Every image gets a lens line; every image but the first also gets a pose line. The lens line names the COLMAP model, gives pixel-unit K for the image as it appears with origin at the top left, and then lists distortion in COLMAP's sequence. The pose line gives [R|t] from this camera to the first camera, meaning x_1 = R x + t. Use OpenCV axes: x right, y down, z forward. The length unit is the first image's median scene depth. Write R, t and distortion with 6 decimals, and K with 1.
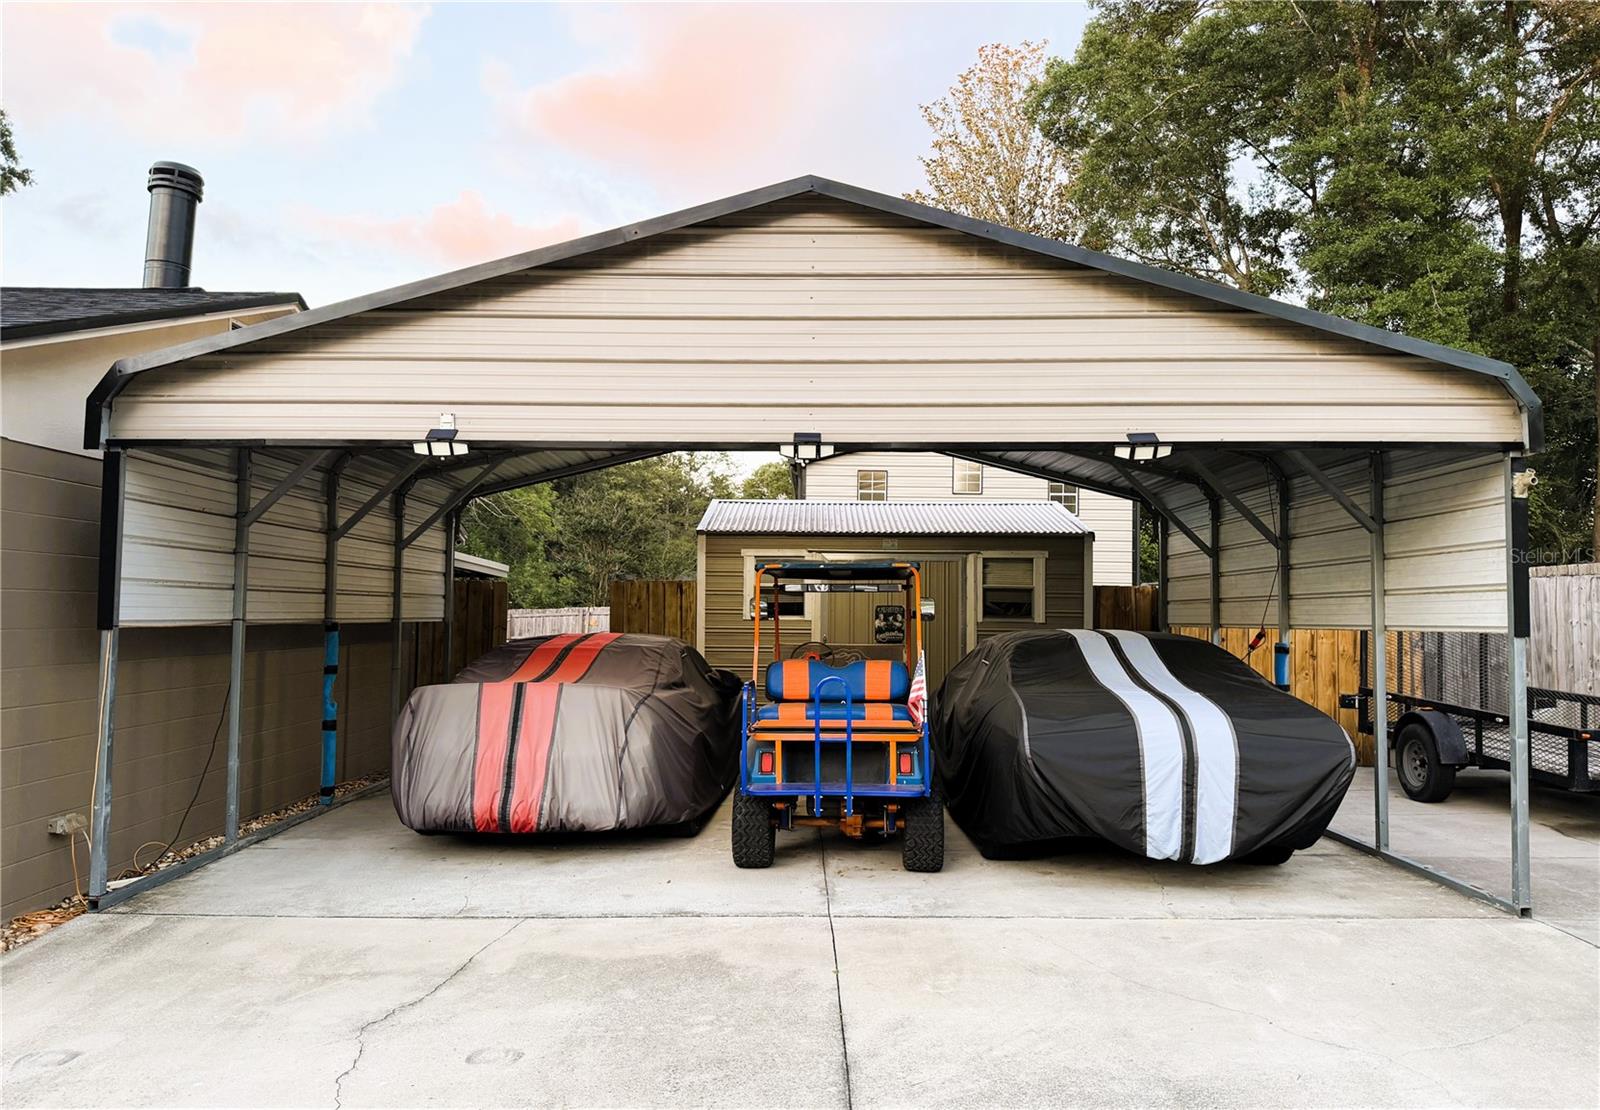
lens RADIAL K [[1156.0, 0, 800.0], [0, 1156.0, 555.0], [0, 0, 1]] dist [0.064820, -0.076607]
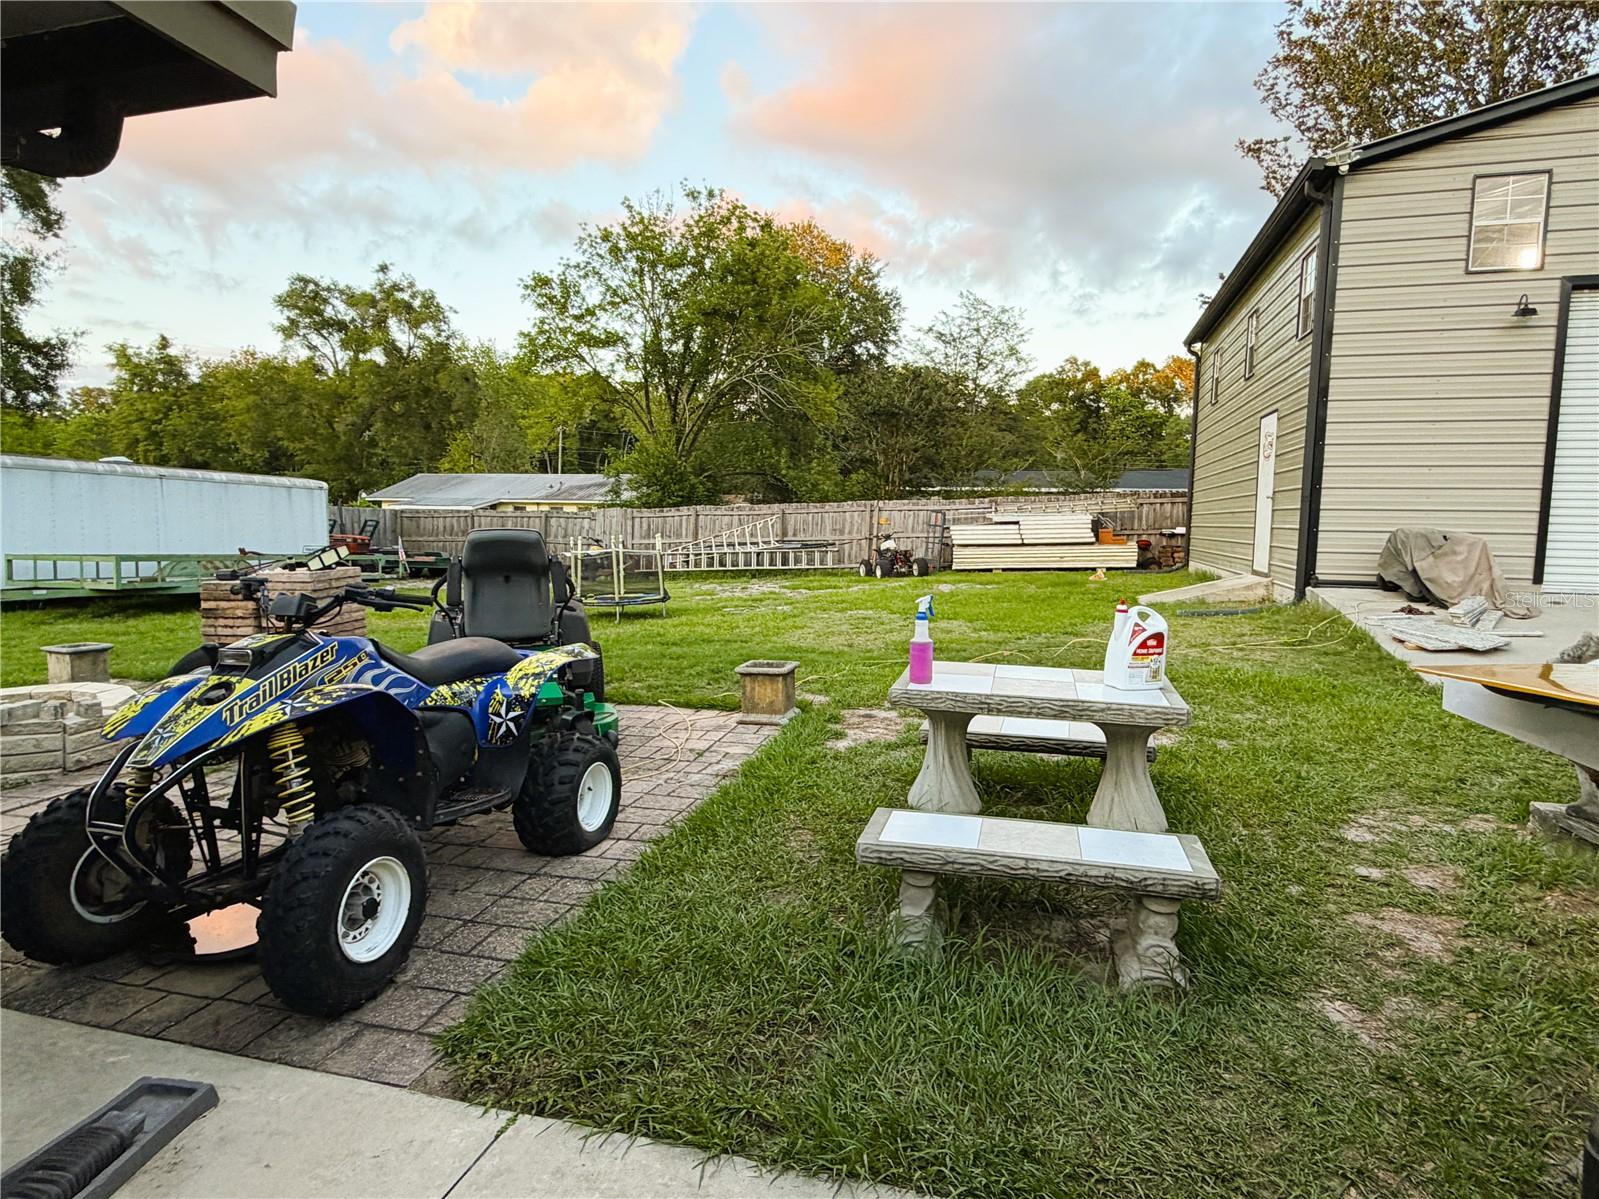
lens RADIAL K [[899.0, 0, 799.5], [0, 899.0, 599.5], [0, 0, 1]] dist [0.002887, 0.000489]
pose [[0.964895, 0.024653, -0.261476, -0.215881], [0.012920, 0.989924, 0.141012, 0.073519], [0.262318, -0.139440, 0.954854, 1.174496]]
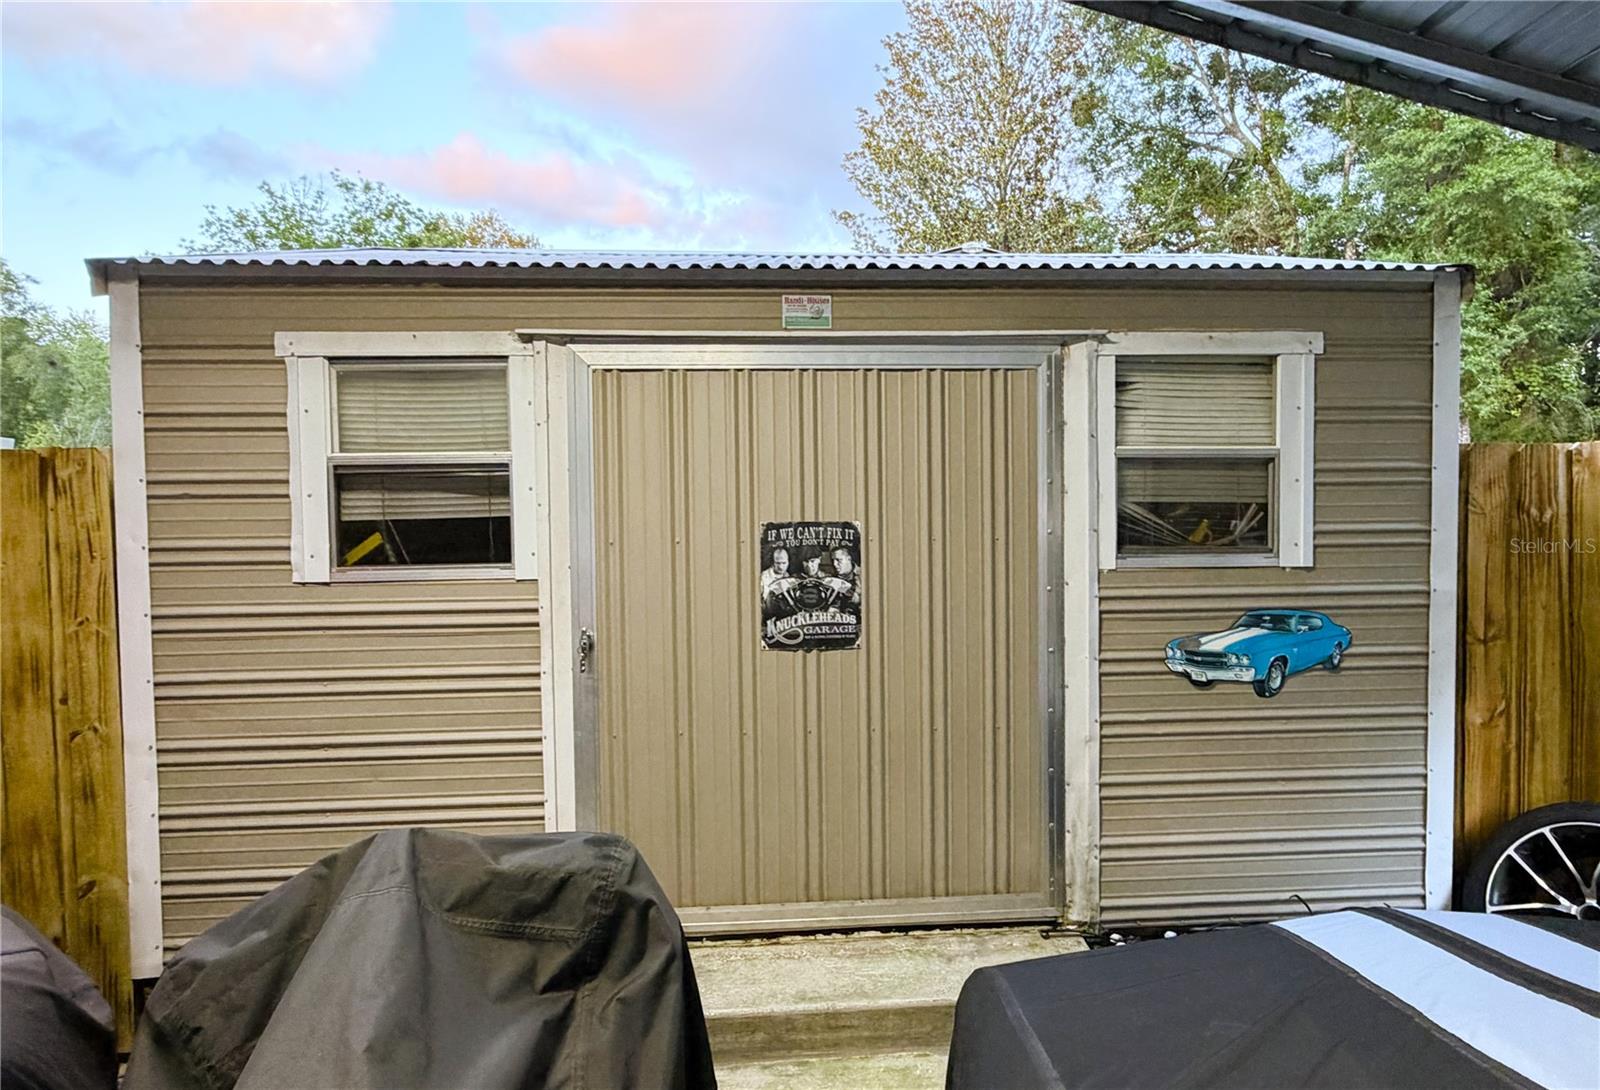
lens RADIAL K [[988.7, 0, 891.6], [0, 988.7, 534.6], [0, 0, 1]] dist [-0.002438, -0.000806]
pose [[0.995911, -0.023887, 0.087121, 0.076418], [0.016930, 0.996672, 0.079734, 0.027231], [-0.088736, -0.077933, 0.993002, 0.747282]]
